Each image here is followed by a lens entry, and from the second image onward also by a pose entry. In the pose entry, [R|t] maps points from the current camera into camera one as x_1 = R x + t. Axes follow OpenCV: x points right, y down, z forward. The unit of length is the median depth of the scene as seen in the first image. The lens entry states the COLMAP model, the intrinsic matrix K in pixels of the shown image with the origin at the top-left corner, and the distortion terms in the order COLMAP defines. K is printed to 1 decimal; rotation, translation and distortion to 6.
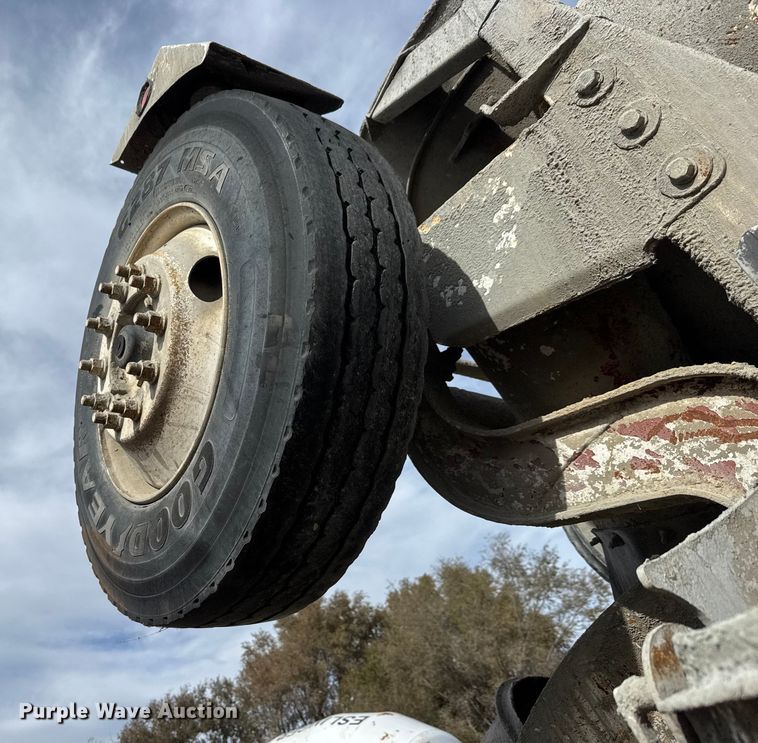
lens RADIAL K [[658.4, 0, 379.0], [0, 658.4, 371.5], [0, 0, 1]] dist [-0.007398, -0.009085]
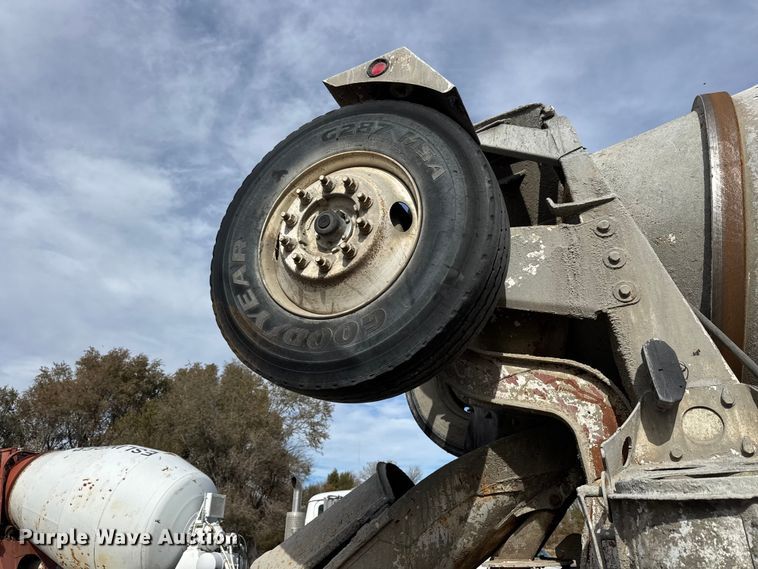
lens RADIAL K [[532.3, 0, 379.0], [0, 532.3, 284.5], [0, 0, 1]] dist [0.075078, -0.133187]
pose [[0.803295, 0.389414, 0.450637, -0.890138], [-0.440420, 0.897744, 0.009305, 0.031912], [-0.400933, -0.205944, 0.892659, -0.276848]]
